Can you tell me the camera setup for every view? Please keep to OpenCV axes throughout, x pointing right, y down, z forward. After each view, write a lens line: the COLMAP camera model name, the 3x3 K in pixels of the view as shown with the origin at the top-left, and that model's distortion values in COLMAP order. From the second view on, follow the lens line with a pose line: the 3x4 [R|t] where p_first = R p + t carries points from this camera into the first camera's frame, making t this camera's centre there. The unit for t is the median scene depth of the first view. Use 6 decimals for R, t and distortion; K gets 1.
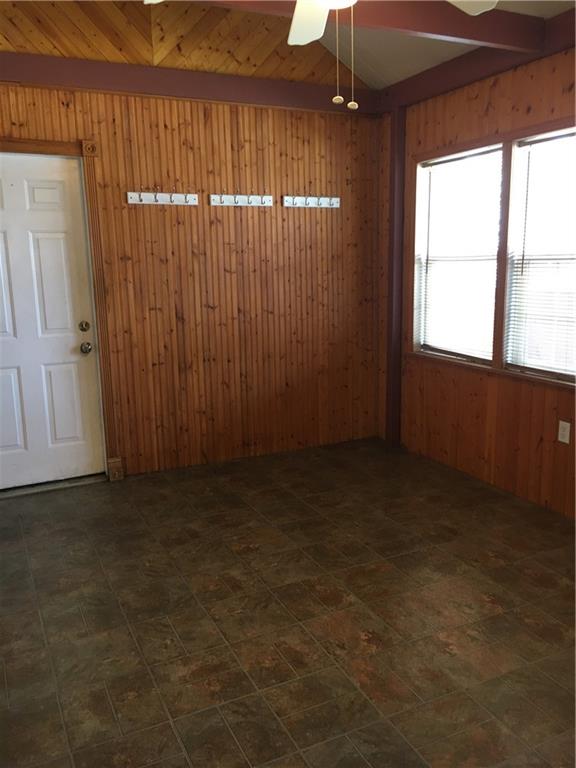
lens RADIAL K [[657.5, 0, 288.5], [0, 657.5, 384.1], [0, 0, 1]] dist [0.050111, -0.056275]
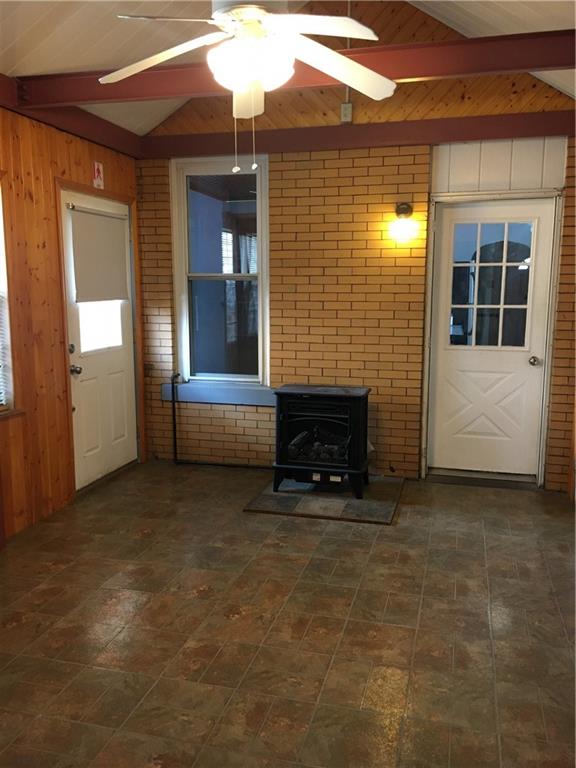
lens RADIAL K [[657.5, 0, 288.1], [0, 657.5, 385.3], [0, 0, 1]] dist [0.050111, -0.056275]
pose [[-0.759727, -0.075384, 0.645857, -0.716486], [0.142118, 0.949993, 0.278057, -0.334331], [-0.634521, 0.303035, -0.711022, 1.743176]]
